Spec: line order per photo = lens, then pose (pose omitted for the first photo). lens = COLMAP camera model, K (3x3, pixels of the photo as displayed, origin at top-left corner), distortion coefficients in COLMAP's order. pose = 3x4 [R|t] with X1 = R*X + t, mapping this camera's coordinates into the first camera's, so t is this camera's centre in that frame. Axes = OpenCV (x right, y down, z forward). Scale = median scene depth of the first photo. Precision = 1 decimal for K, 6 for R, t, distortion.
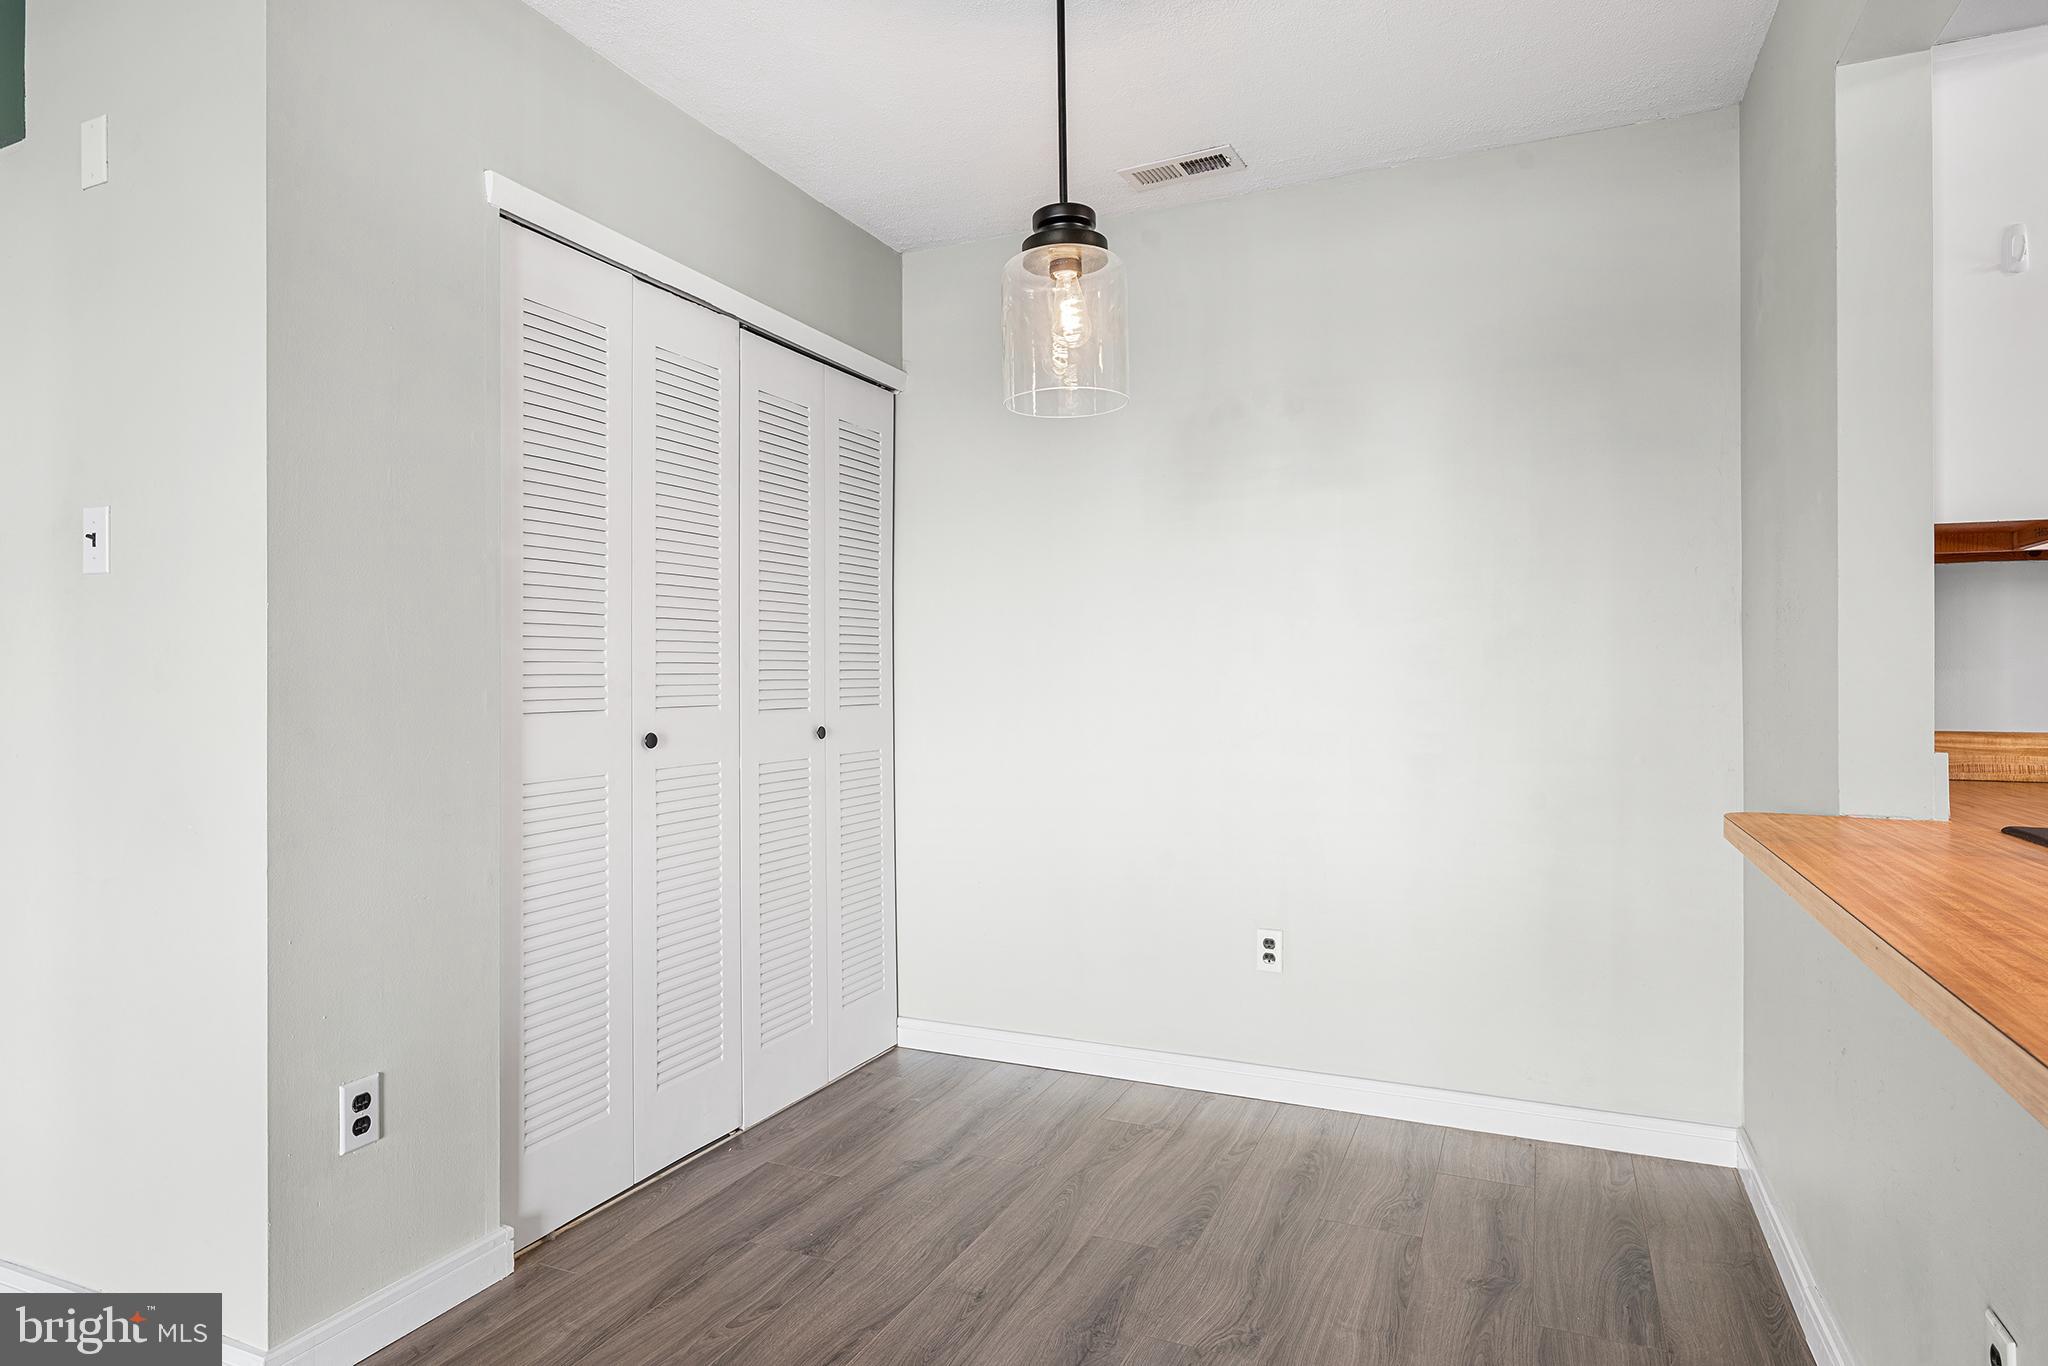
lens RADIAL K [[1171.0, 0, 1024.0], [0, 1171.0, 683.0], [0, 0, 1]] dist [0.001872, 0.000059]
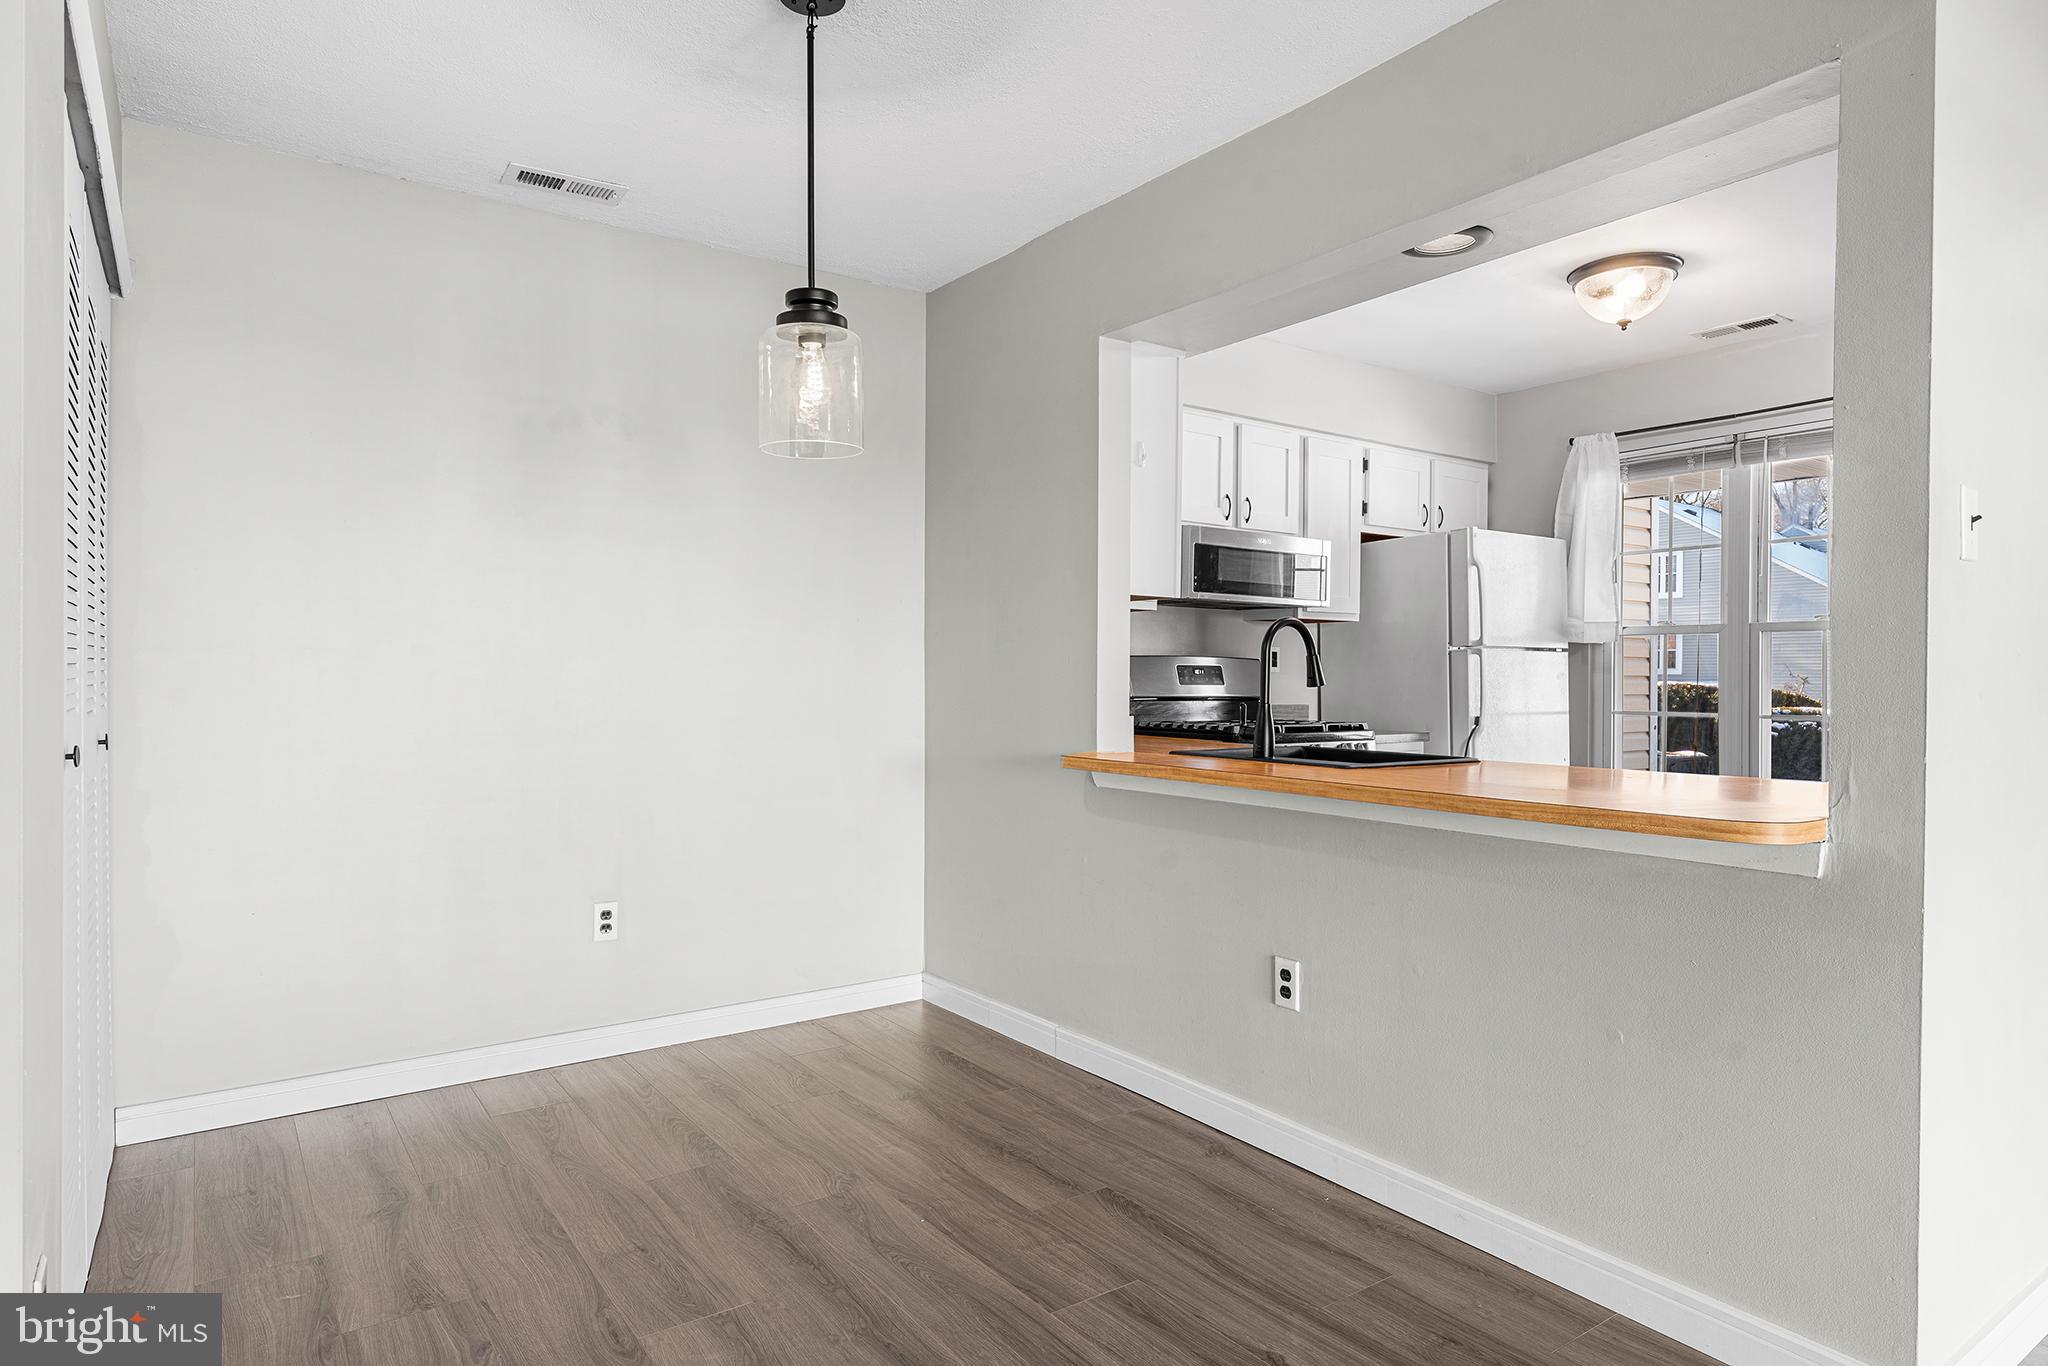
lens RADIAL K [[1178.4, 0, 1024.0], [0, 1178.4, 683.0], [0, 0, 1]] dist [-0.003112, 0.000672]
pose [[0.500598, -0.003034, 0.865674, -0.627292], [-0.004324, 0.999973, 0.006005, -0.003604], [-0.865669, -0.006750, 0.500571, 0.125082]]
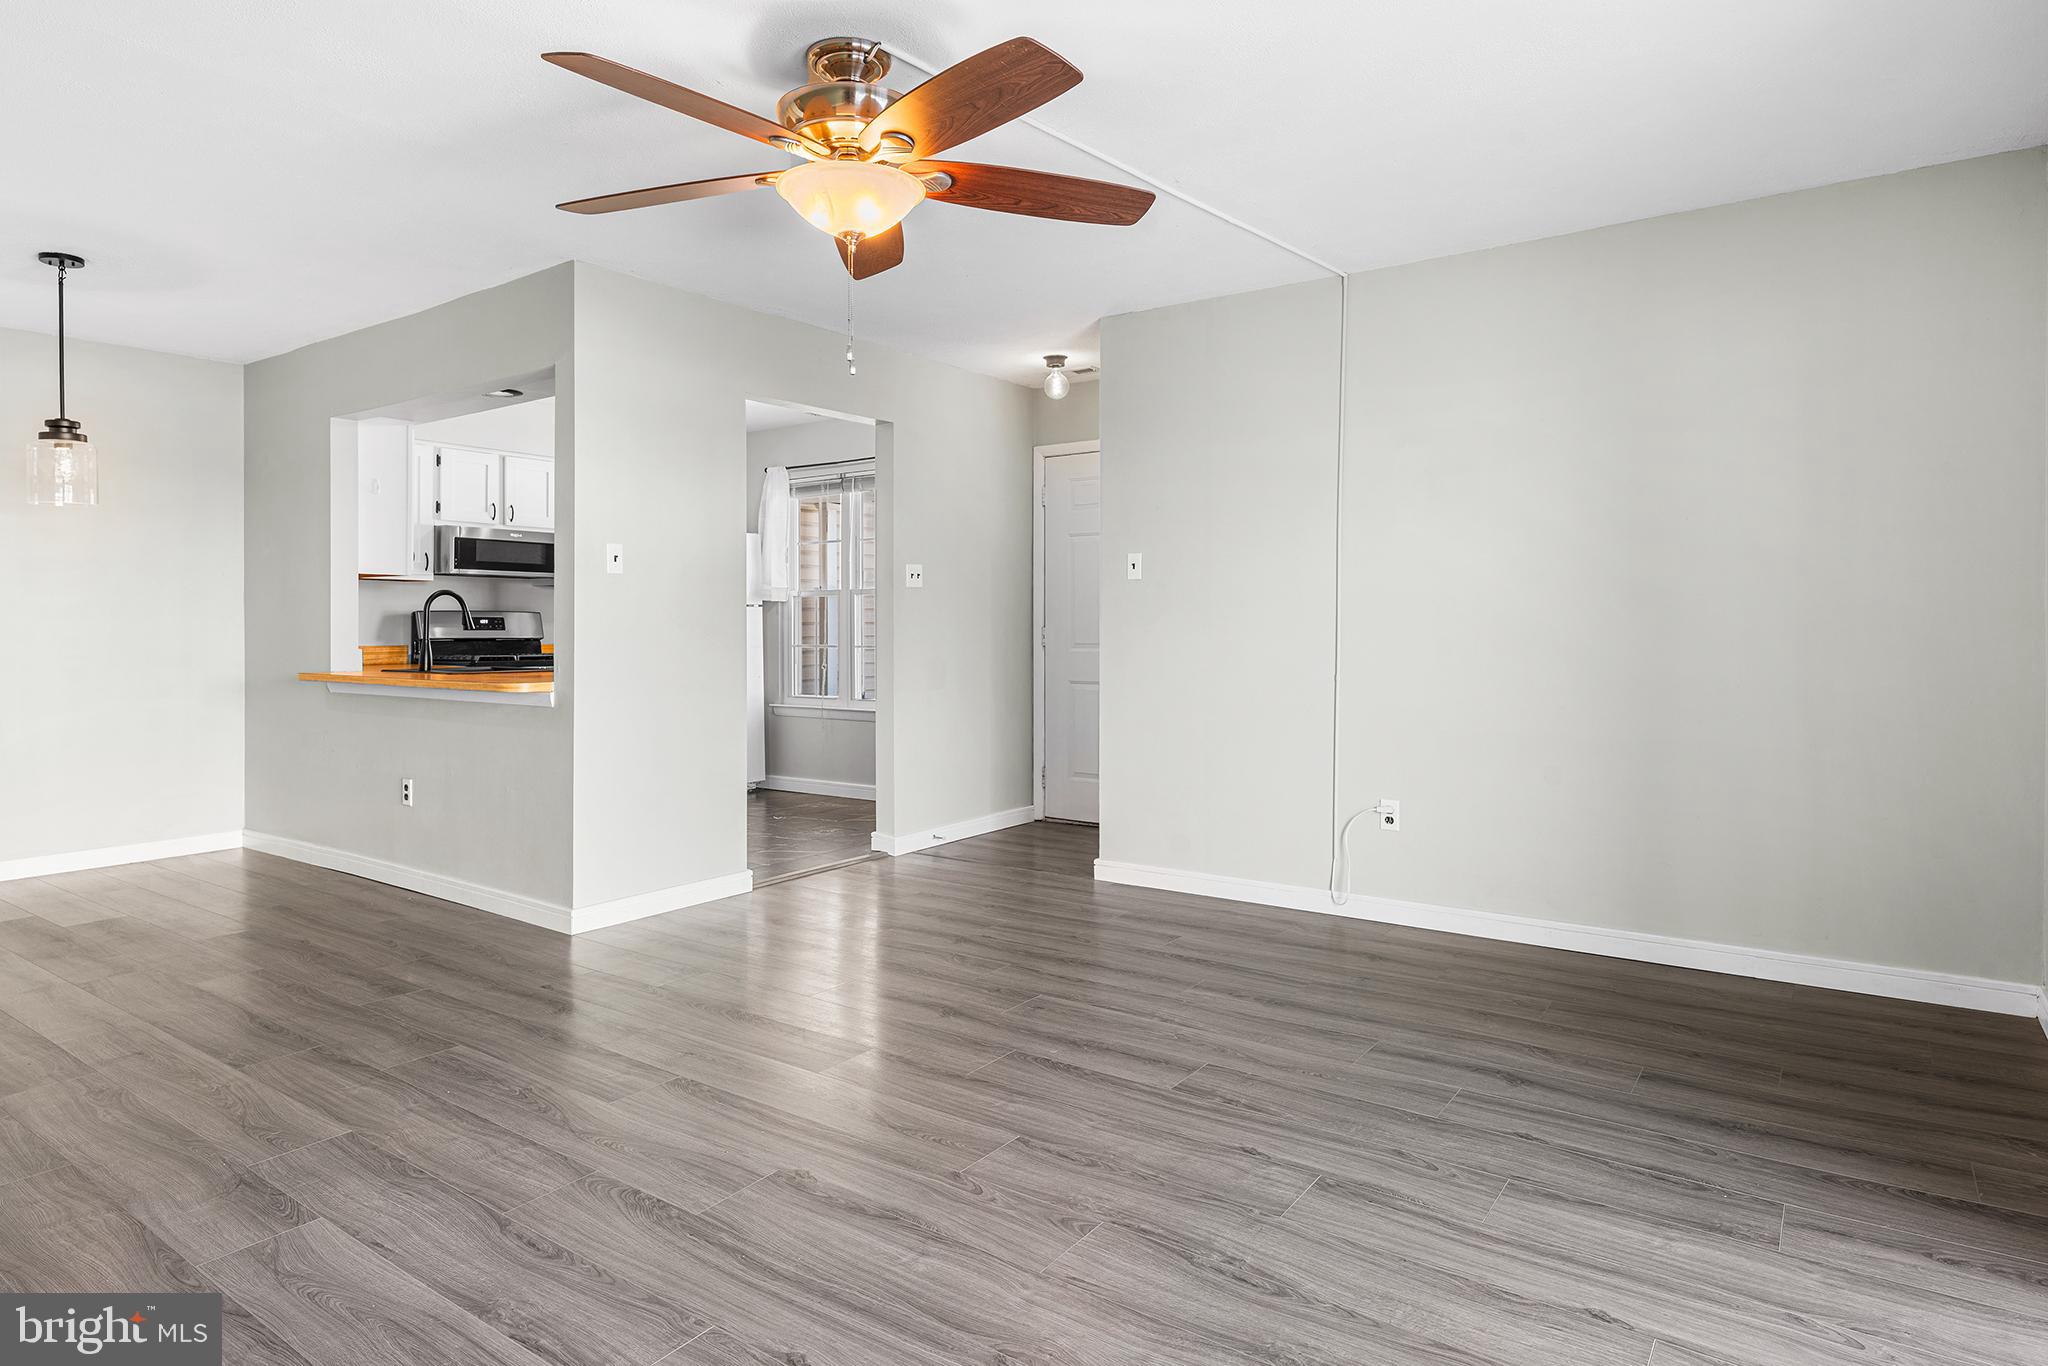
lens RADIAL K [[1164.0, 0, 1022.1], [0, 1164.0, 631.0], [0, 0, 1]] dist [-0.001824, -0.000478]
pose [[0.195121, -0.005870, 0.980762, -1.234442], [0.002936, 0.999981, 0.005401, -0.001176], [-0.980775, 0.001826, 0.195135, -0.857359]]
